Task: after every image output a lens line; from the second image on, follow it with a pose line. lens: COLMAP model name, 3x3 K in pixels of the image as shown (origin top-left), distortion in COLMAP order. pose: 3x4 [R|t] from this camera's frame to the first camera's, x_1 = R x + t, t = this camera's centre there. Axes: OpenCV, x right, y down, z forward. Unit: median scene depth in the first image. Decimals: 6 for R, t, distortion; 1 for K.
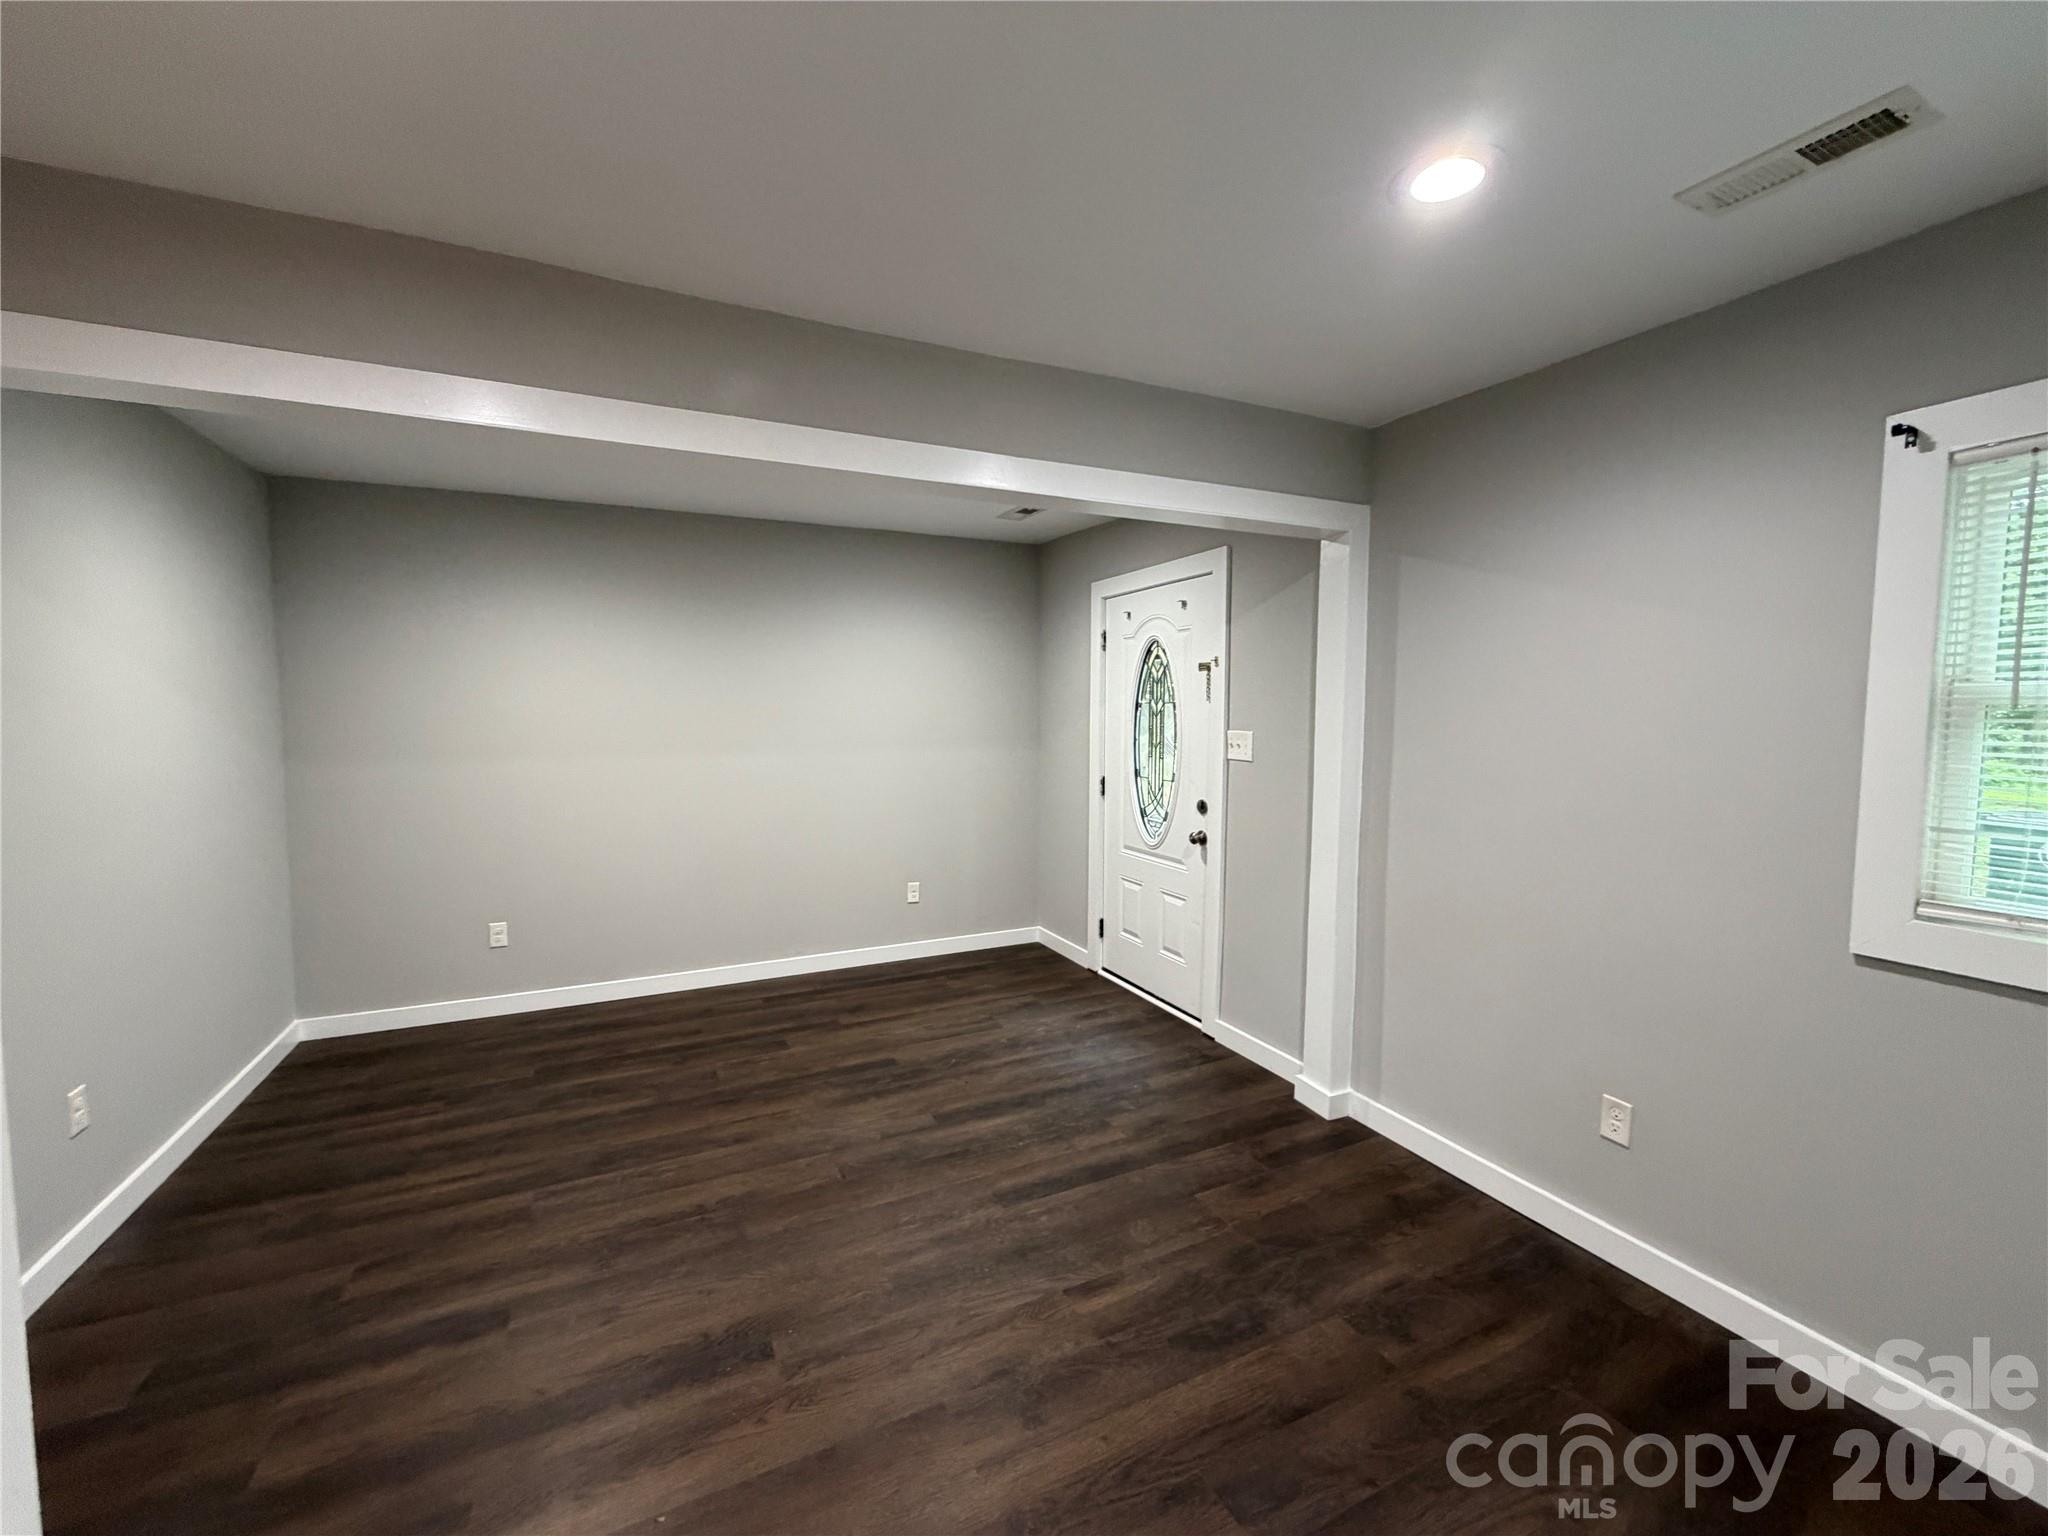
lens RADIAL K [[813.4, 0, 1018.9], [0, 813.4, 764.6], [0, 0, 1]] dist [-0.000884, 0.000302]
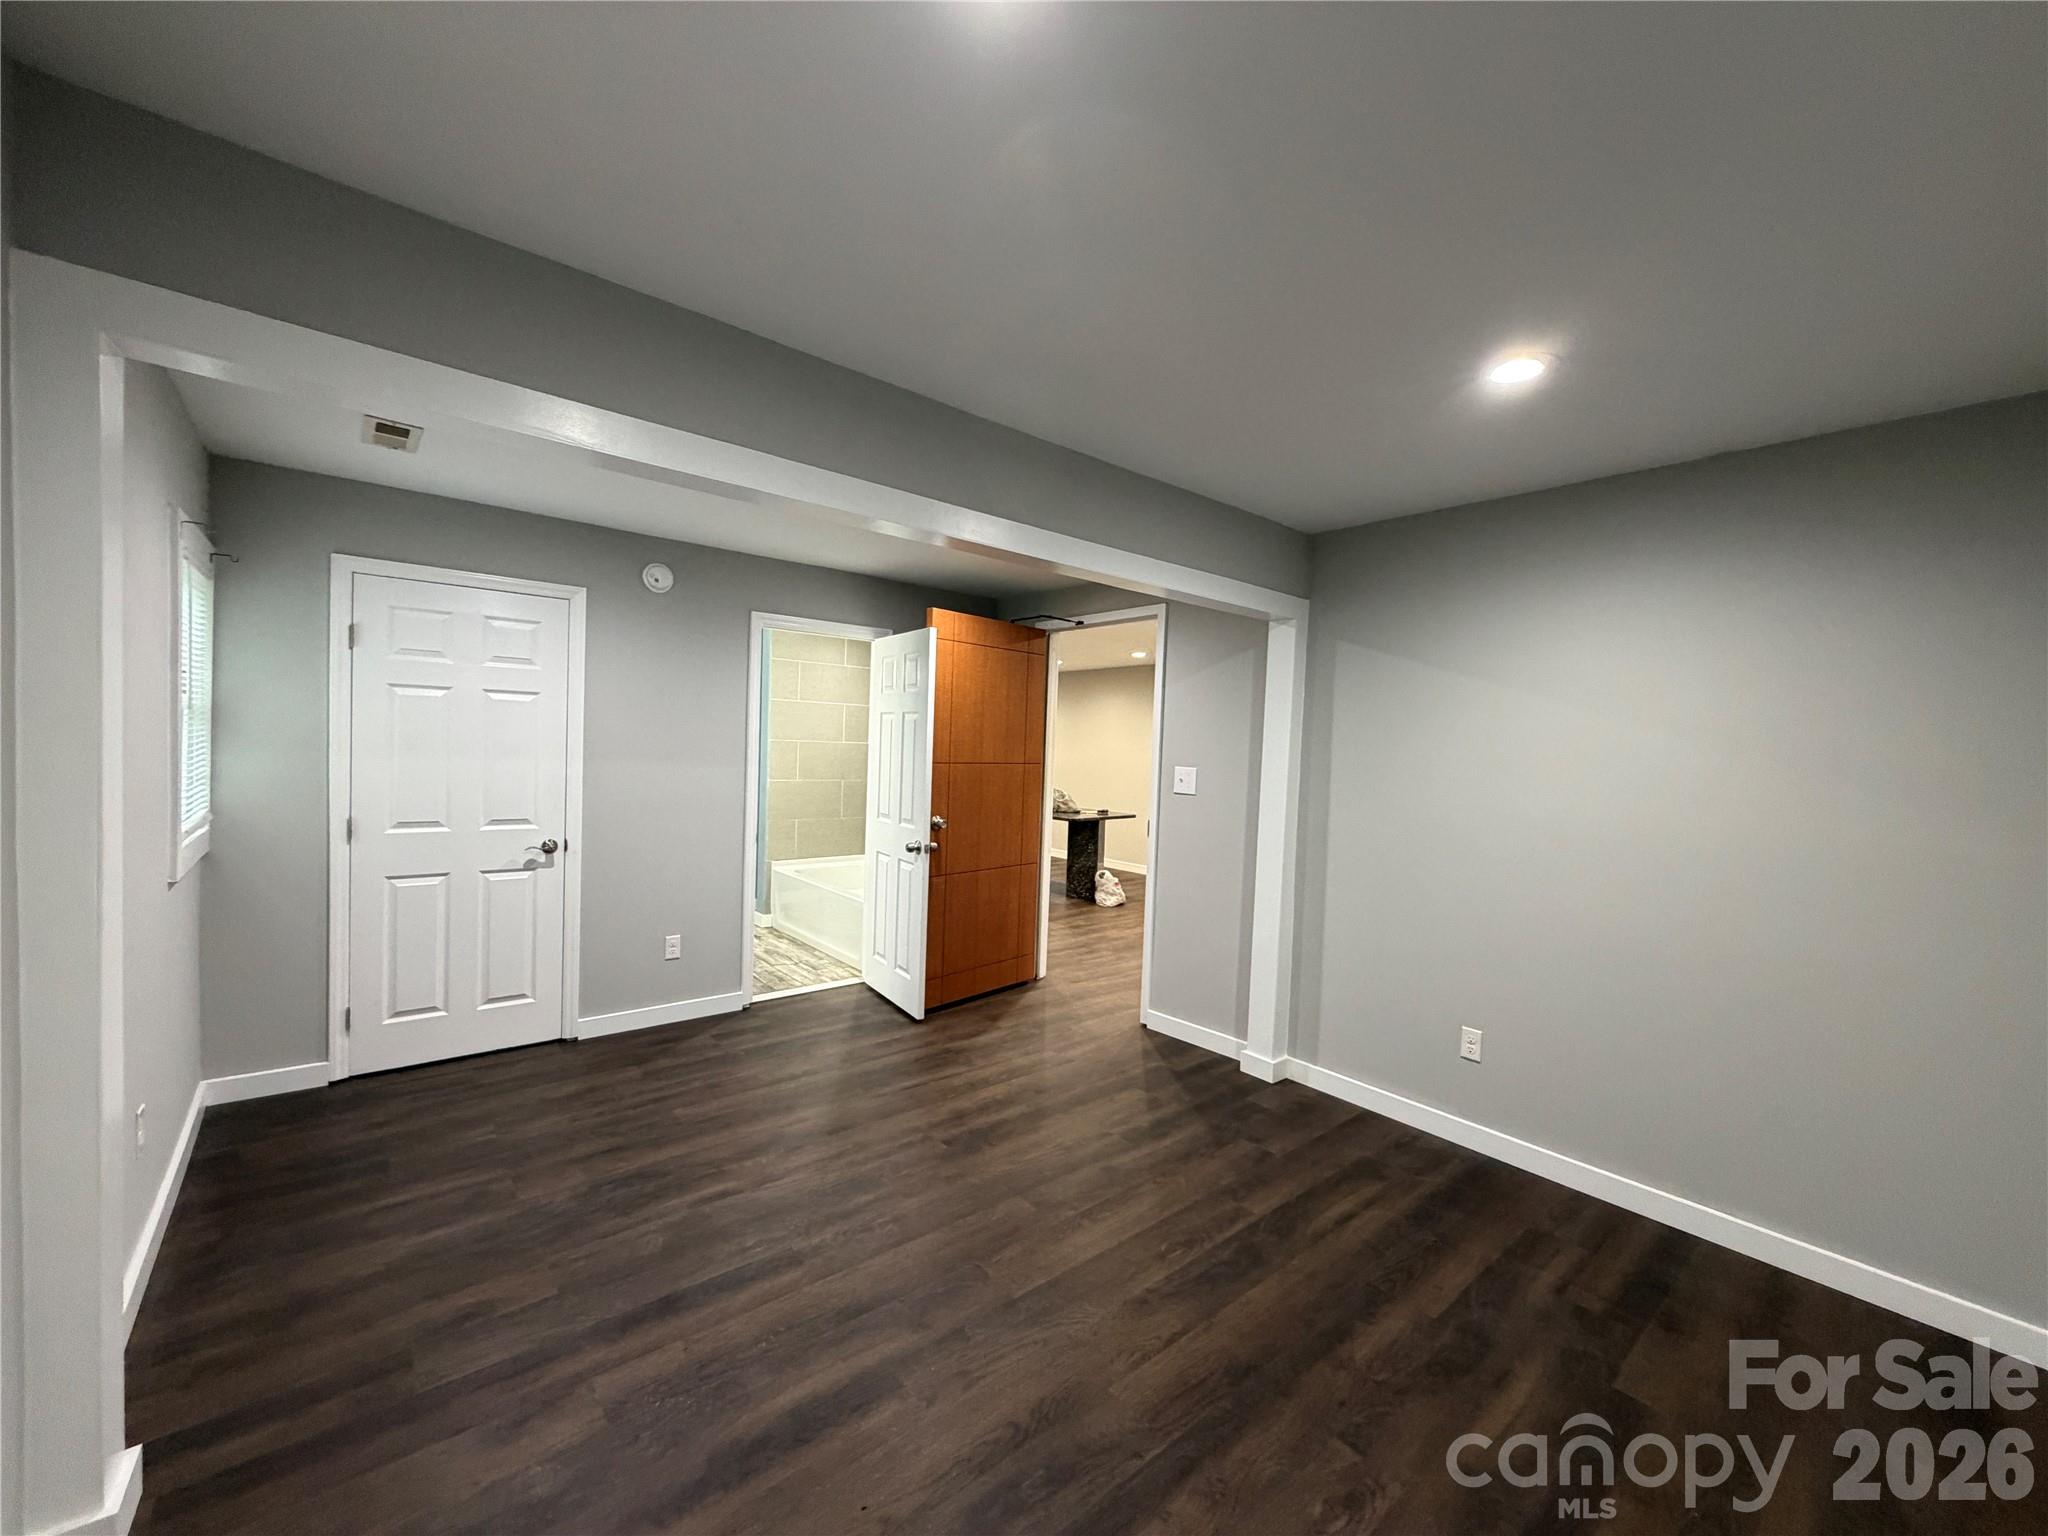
lens RADIAL K [[813.4, 0, 1029.1], [0, 813.4, 779.4], [0, 0, 1]] dist [-0.000884, 0.000302]
pose [[-0.967232, -0.031151, -0.251977, -0.029261], [-0.057967, 0.993326, 0.099713, -0.116106], [0.247189, 0.111052, -0.962582, 1.825488]]
